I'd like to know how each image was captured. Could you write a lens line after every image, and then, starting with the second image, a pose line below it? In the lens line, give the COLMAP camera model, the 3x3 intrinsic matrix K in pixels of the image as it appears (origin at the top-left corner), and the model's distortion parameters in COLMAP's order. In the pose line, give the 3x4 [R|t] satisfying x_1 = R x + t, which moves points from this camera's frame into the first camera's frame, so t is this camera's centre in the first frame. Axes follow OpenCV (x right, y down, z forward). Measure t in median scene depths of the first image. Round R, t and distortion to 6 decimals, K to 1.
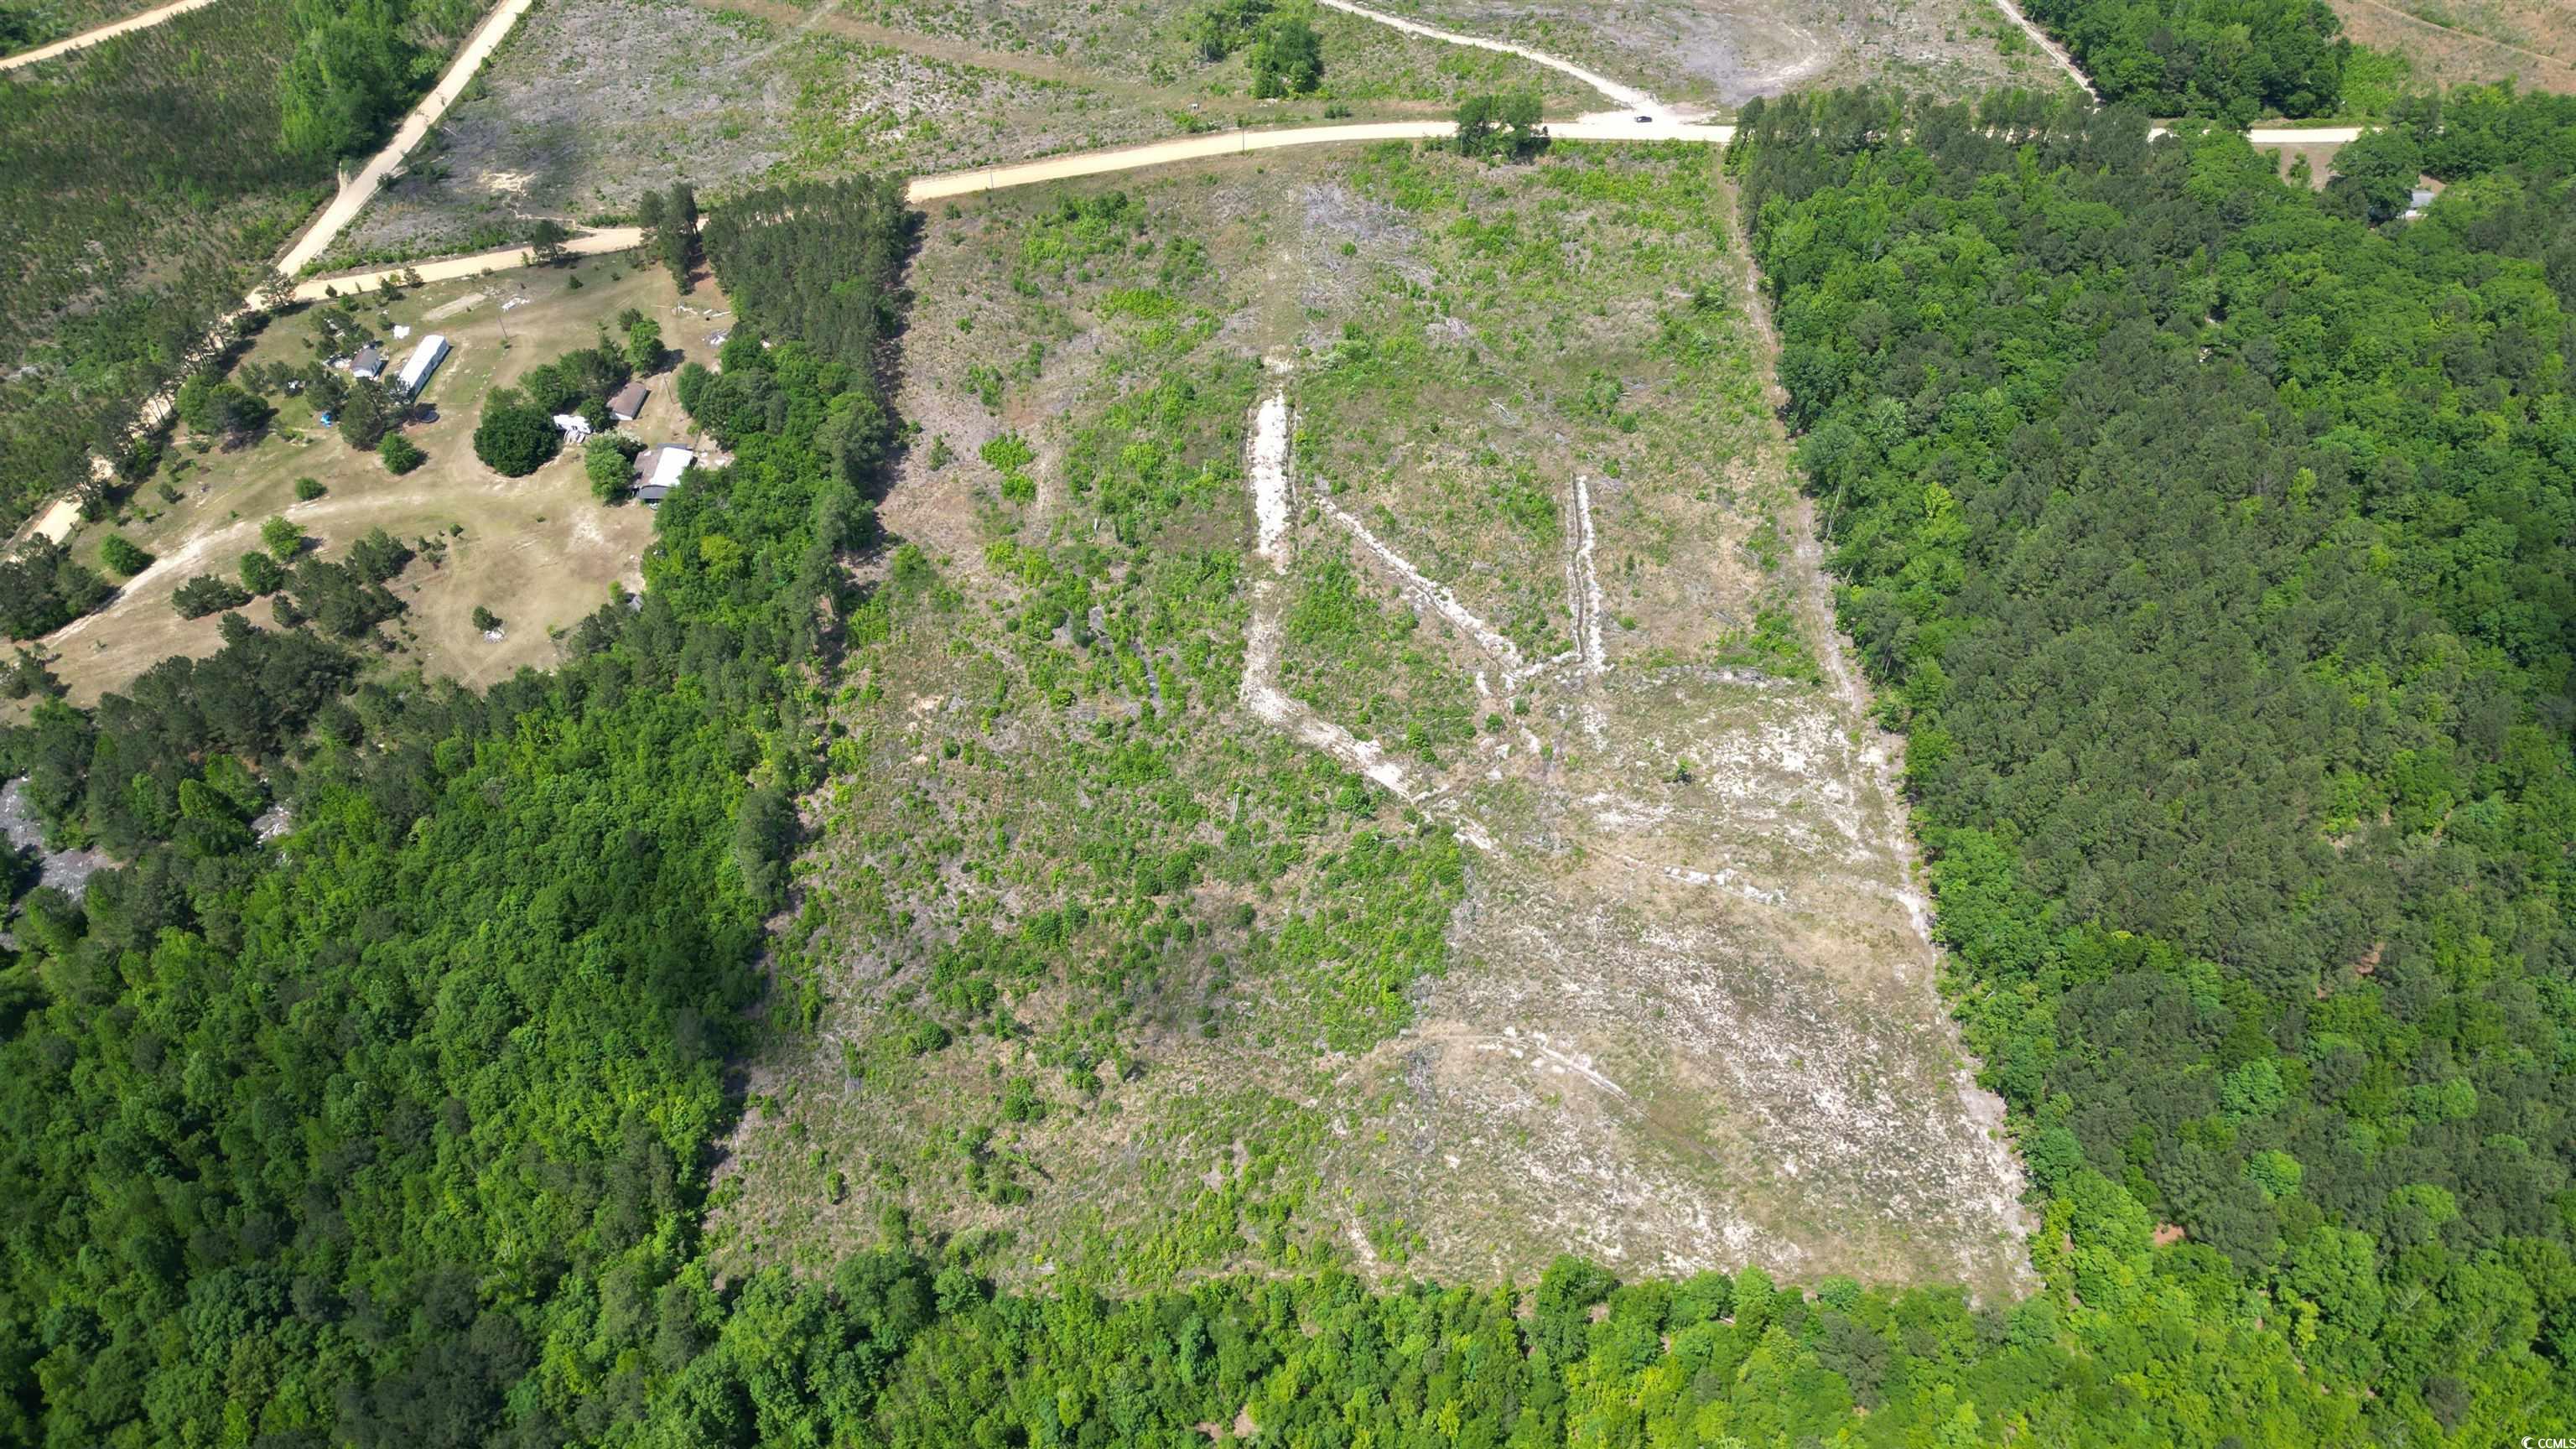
lens RADIAL K [[1797.5, 0, 1284.8], [0, 1797.5, 711.1], [0, 0, 1]] dist [0.096468, -0.104967]
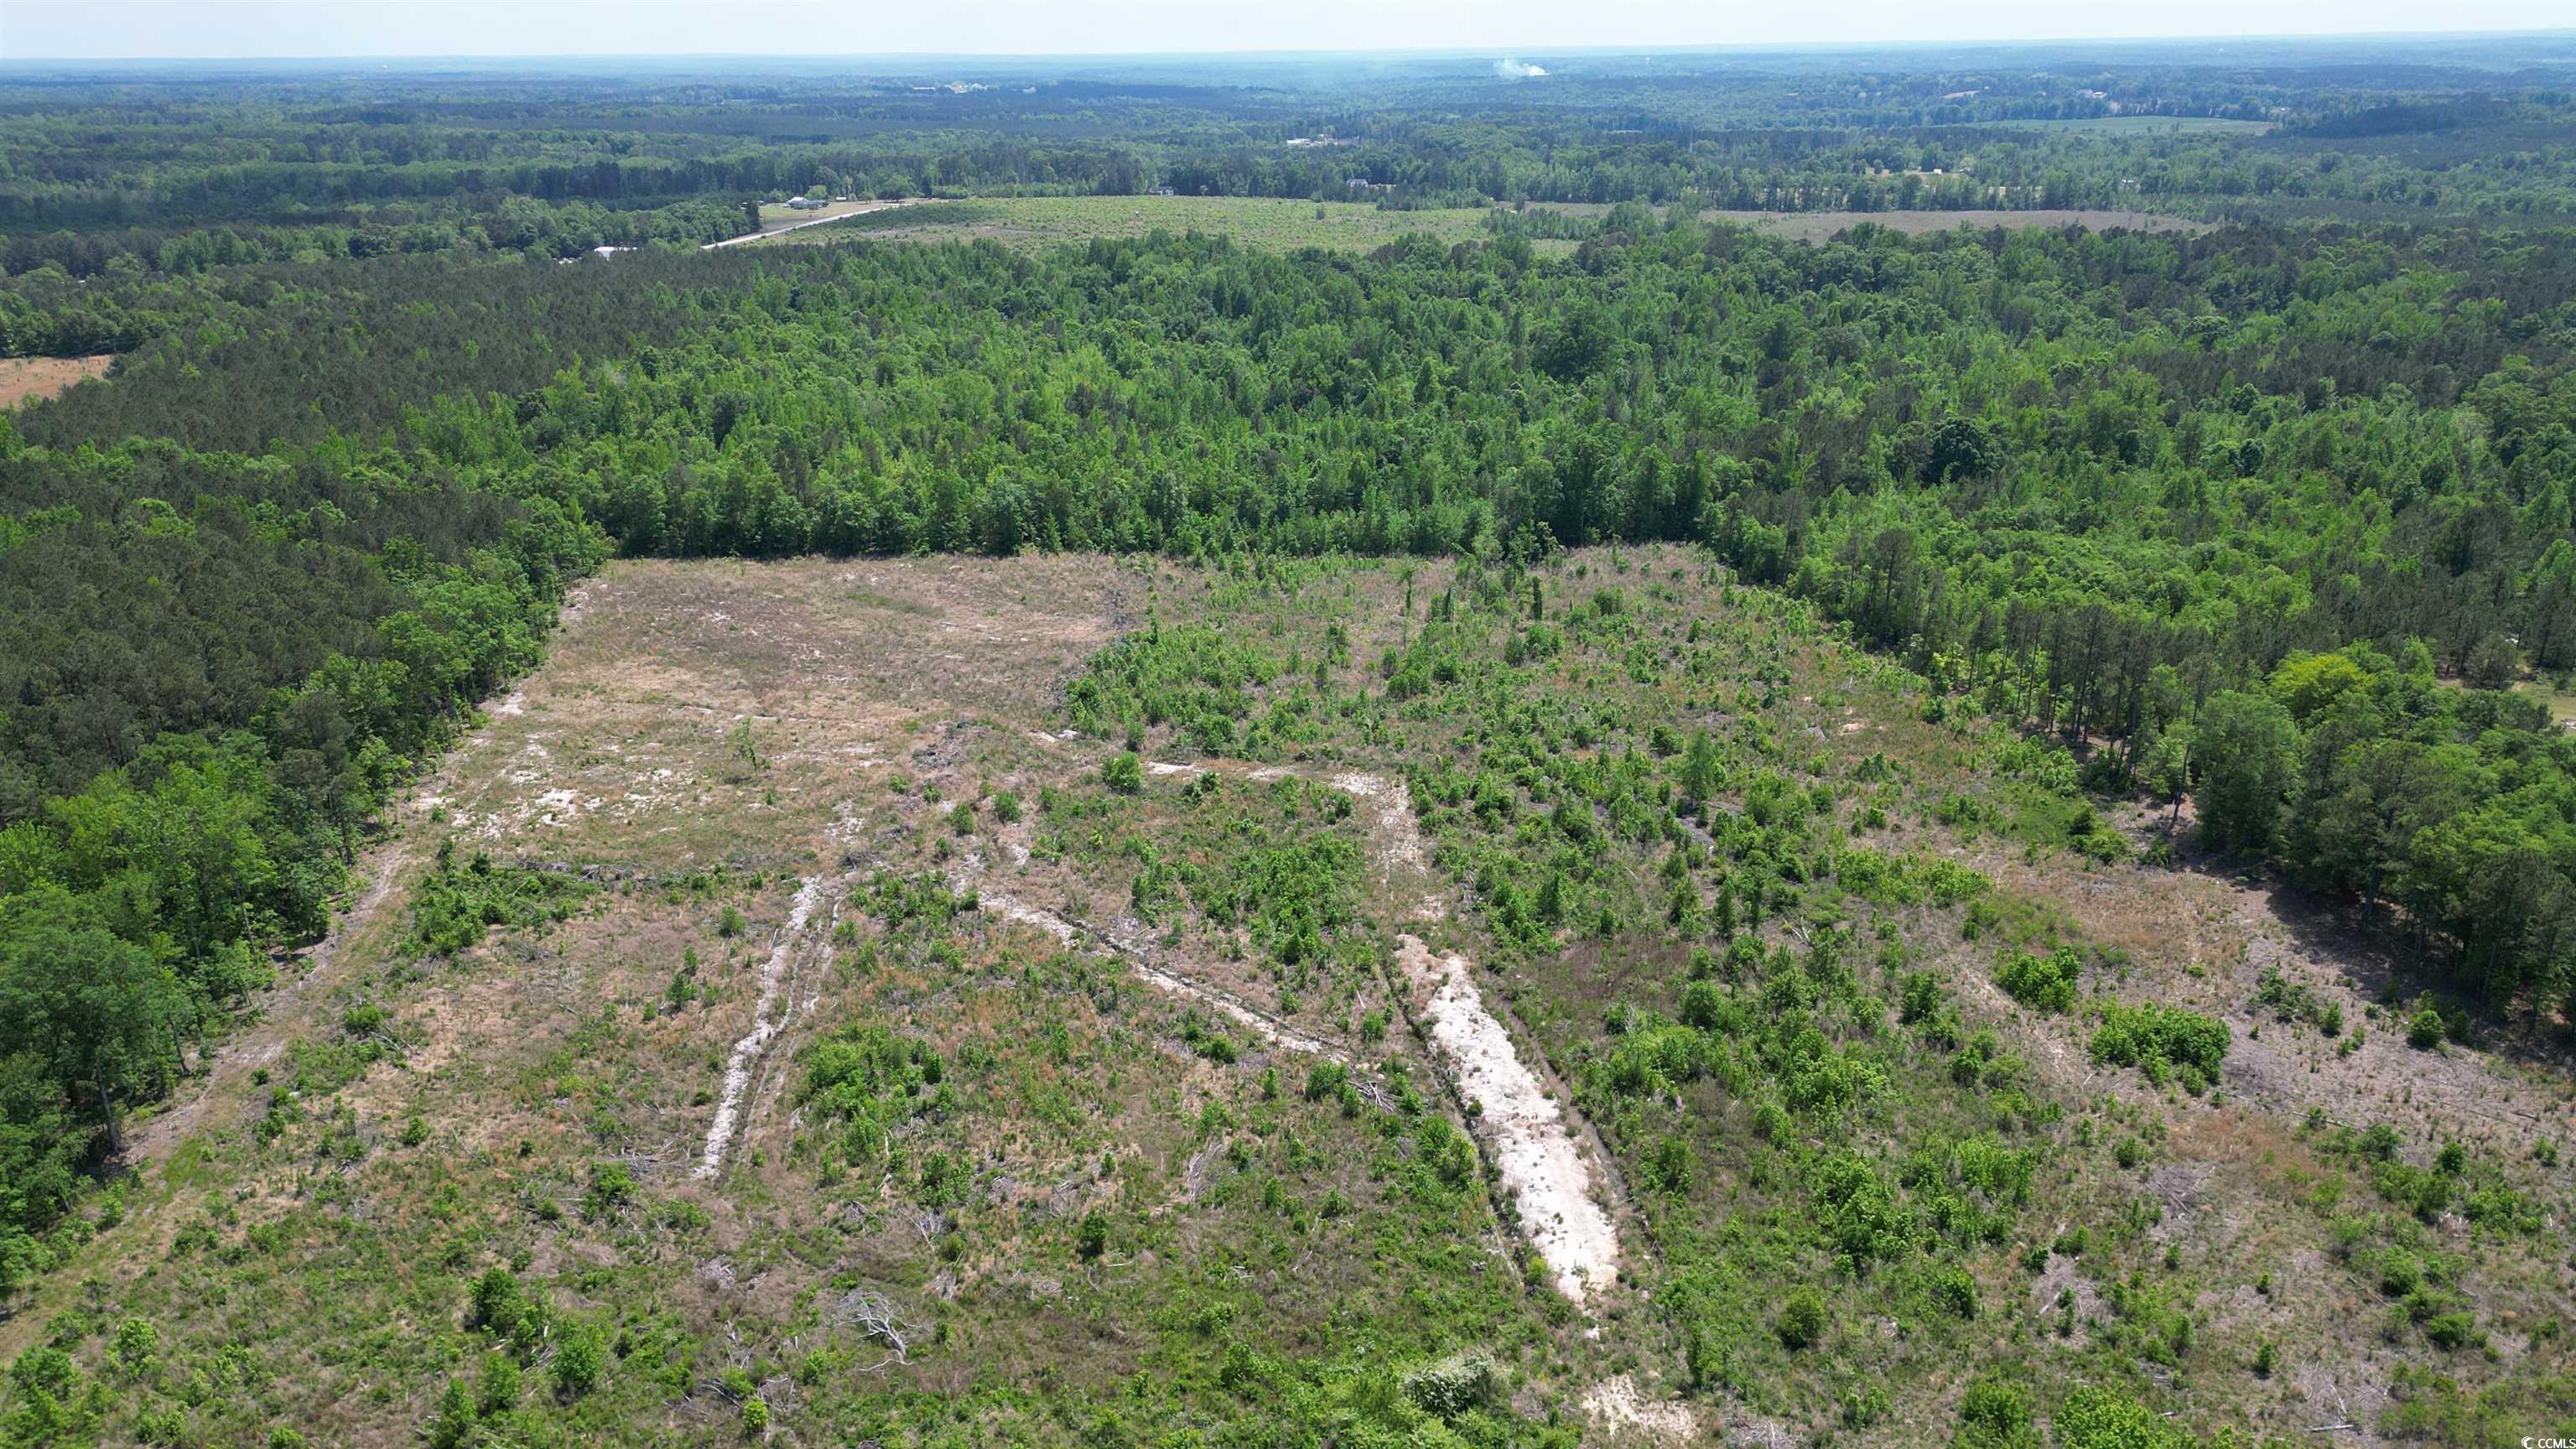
lens RADIAL K [[1804.2, 0, 1285.5], [0, 1804.2, 702.7], [0, 0, 1]] dist [0.100598, -0.116129]
pose [[-0.989212, 0.065198, -0.131185, 0.094810], [-0.094894, 0.397042, 0.912882, -0.571855], [0.111604, 0.915482, -0.386572, 1.155322]]
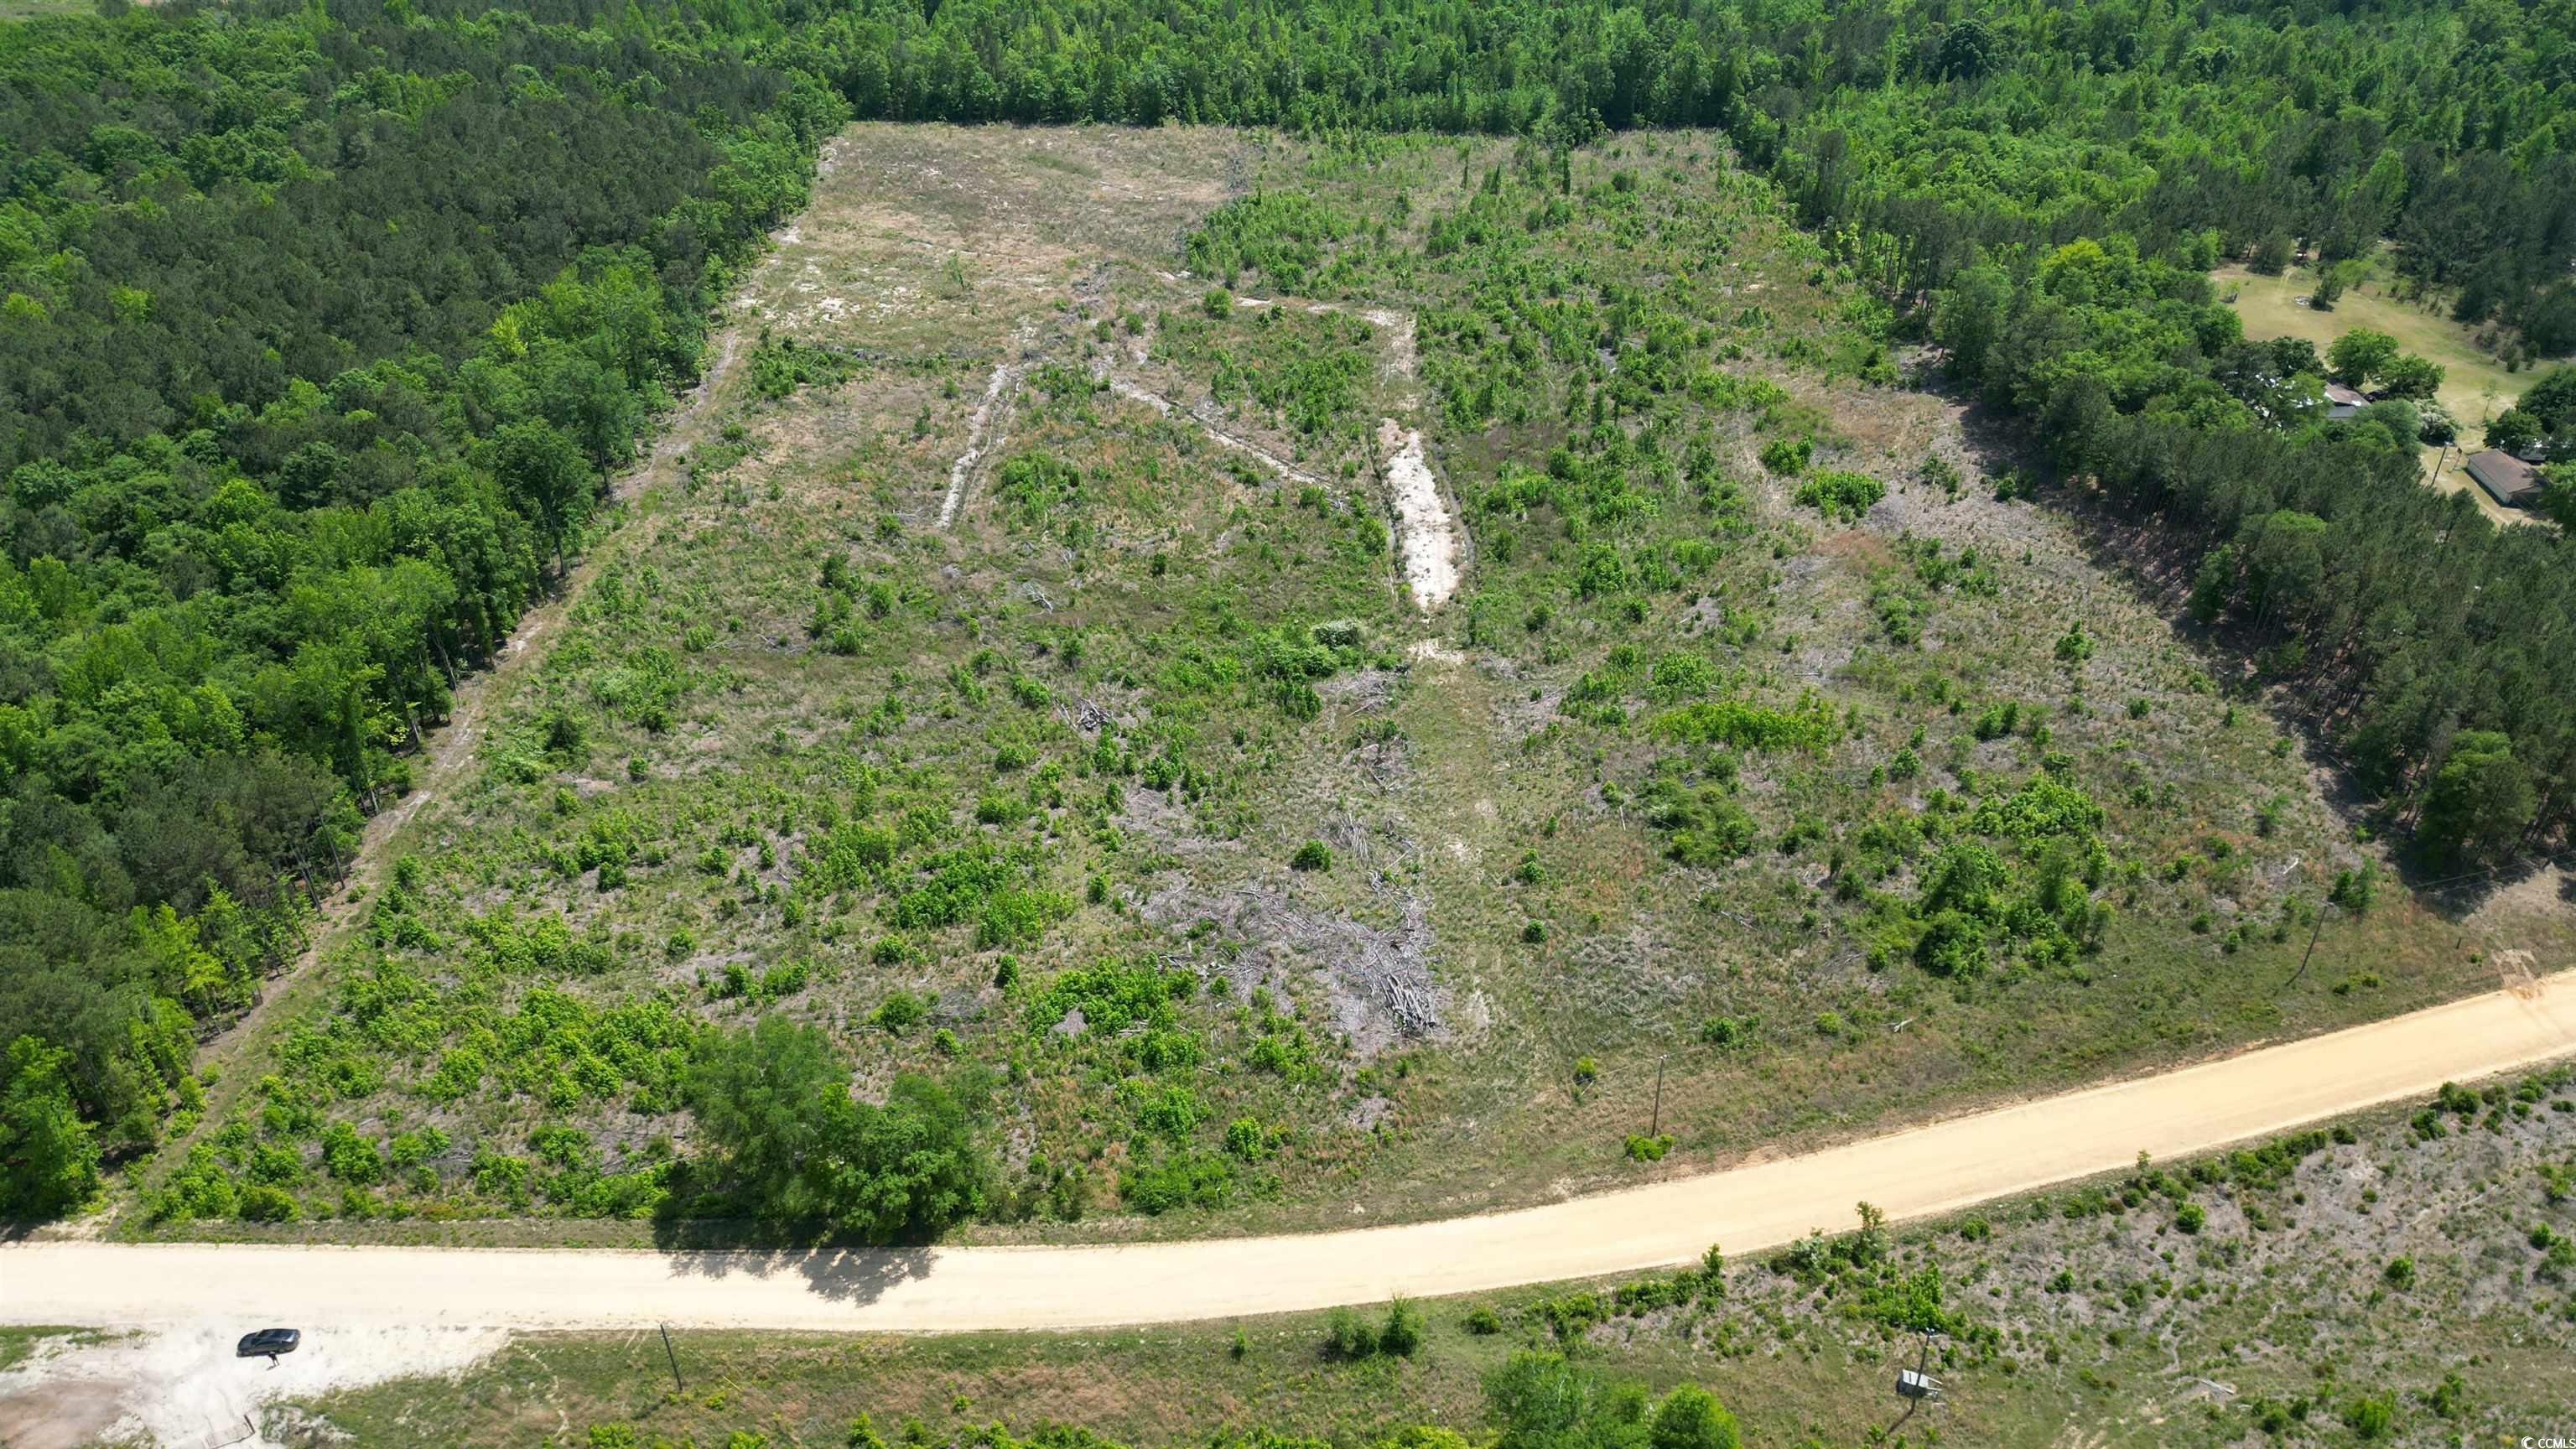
lens RADIAL K [[1808.9, 0, 1286.7], [0, 1808.9, 706.2], [0, 0, 1]] dist [0.095463, -0.106471]
pose [[-0.999255, 0.035437, -0.015300, 0.056850], [-0.009256, 0.164843, 0.986276, -0.824221], [0.037473, 0.985683, -0.164392, 1.268643]]
